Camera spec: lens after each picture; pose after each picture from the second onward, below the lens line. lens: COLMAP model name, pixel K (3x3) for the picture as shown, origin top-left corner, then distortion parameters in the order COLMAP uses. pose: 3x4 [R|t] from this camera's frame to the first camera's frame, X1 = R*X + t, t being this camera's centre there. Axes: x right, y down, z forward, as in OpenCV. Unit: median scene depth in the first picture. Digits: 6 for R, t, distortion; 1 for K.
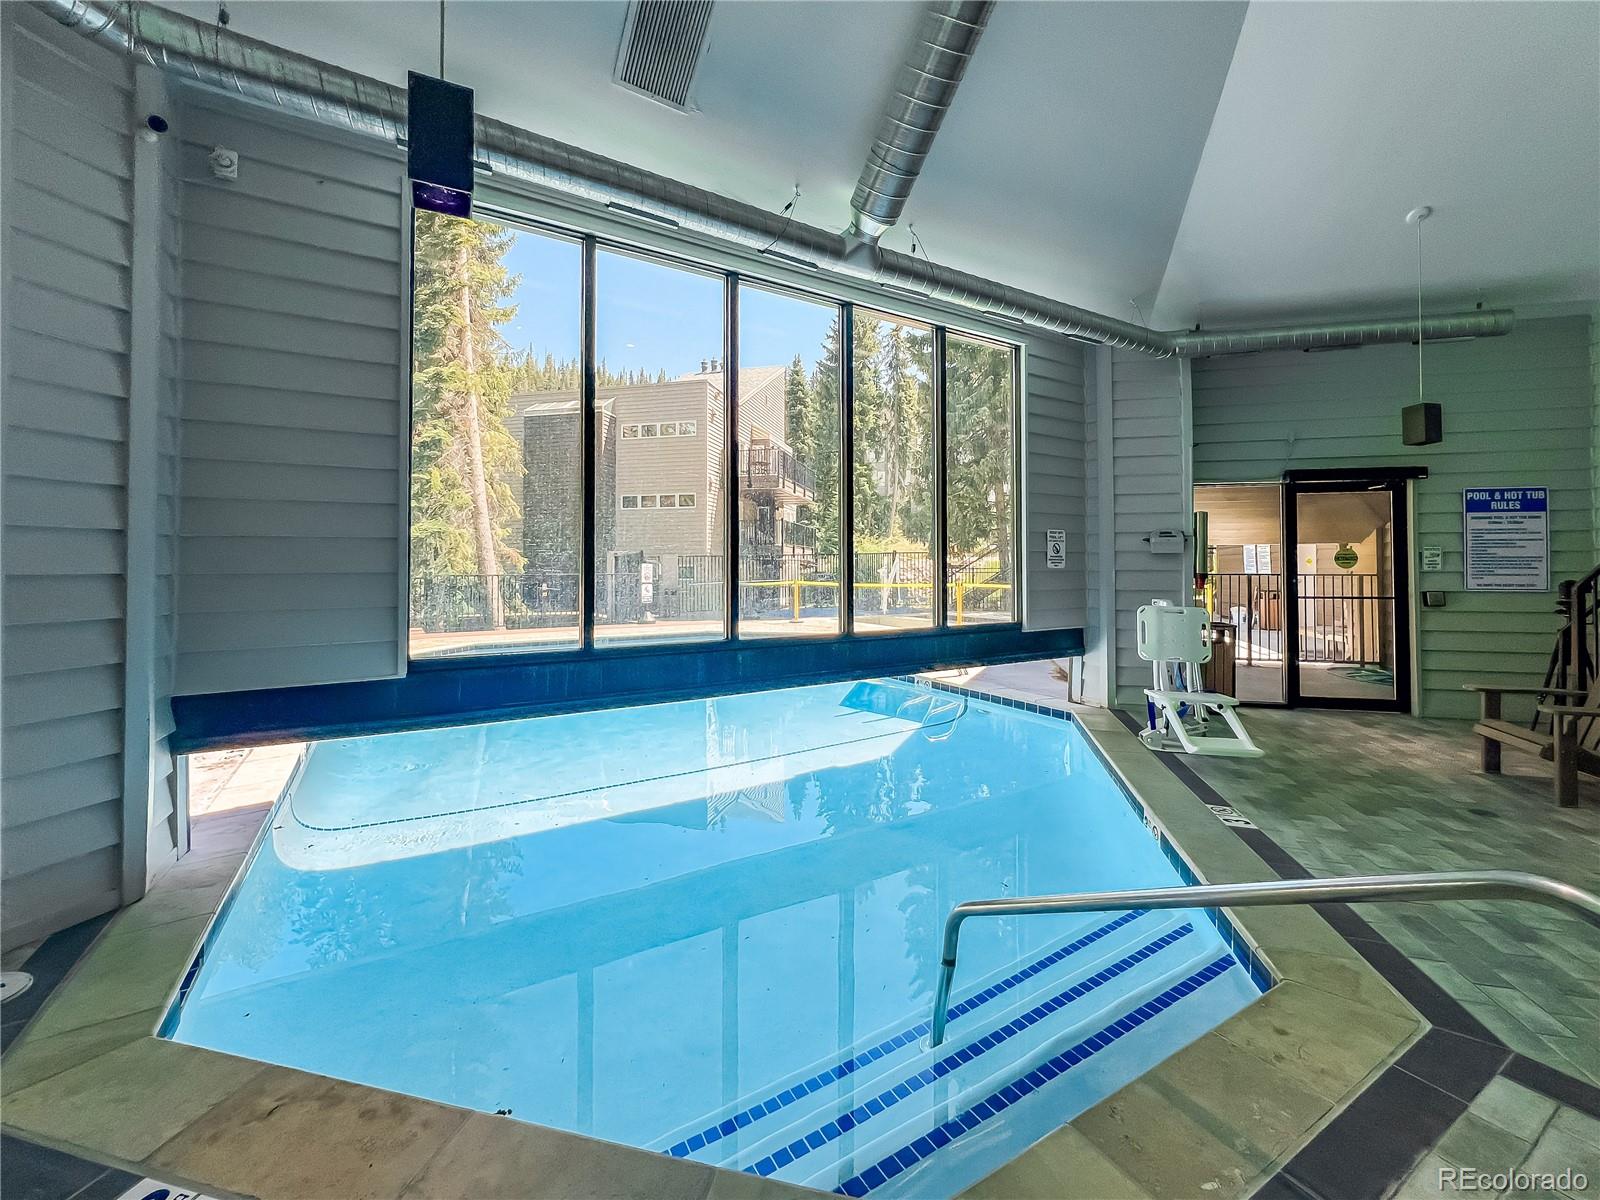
lens RADIAL K [[659.2, 0, 808.5], [0, 659.2, 550.2], [0, 0, 1]] dist [-0.012023, 0.000163]
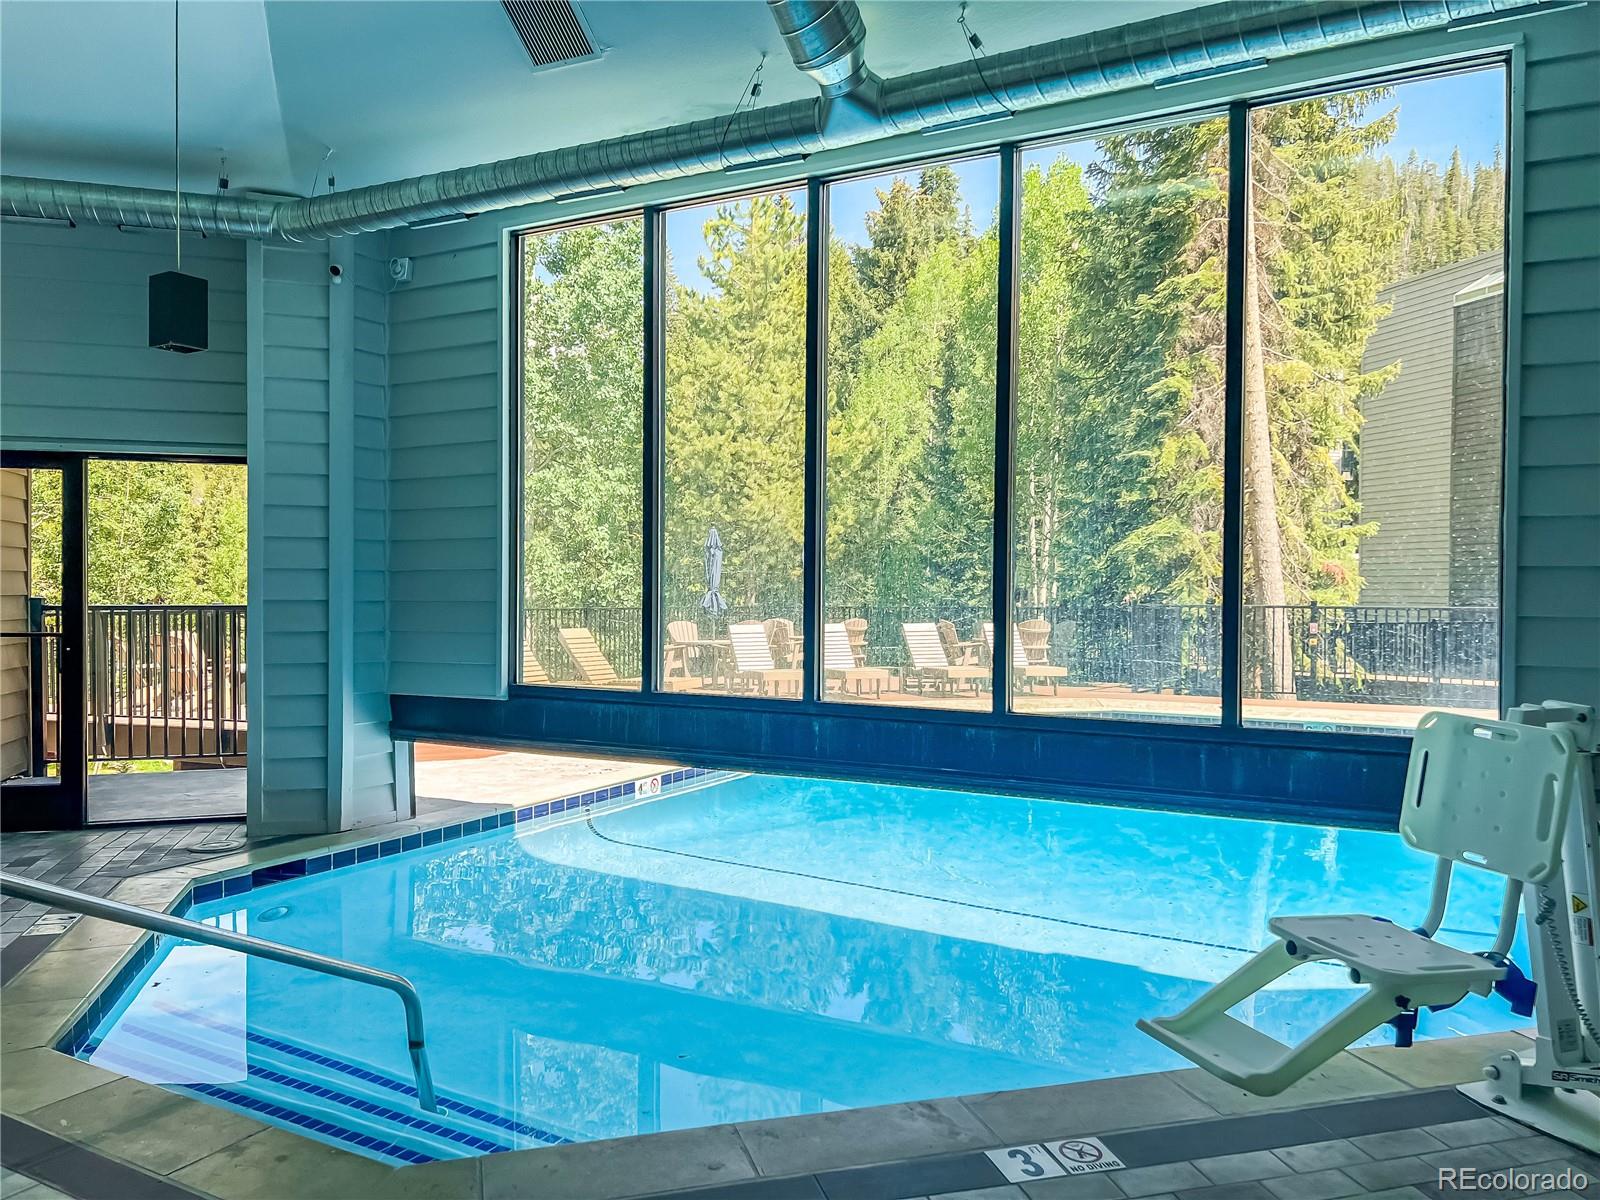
lens RADIAL K [[1216.9, 0, 806.1], [0, 1216.9, 600.1], [0, 0, 1]] dist [-0.009290, -0.005970]
pose [[0.489893, 0.012722, -0.871690, 0.300401], [0.017542, 0.999547, 0.024447, -0.001359], [0.871606, -0.027268, 0.489448, 0.103874]]
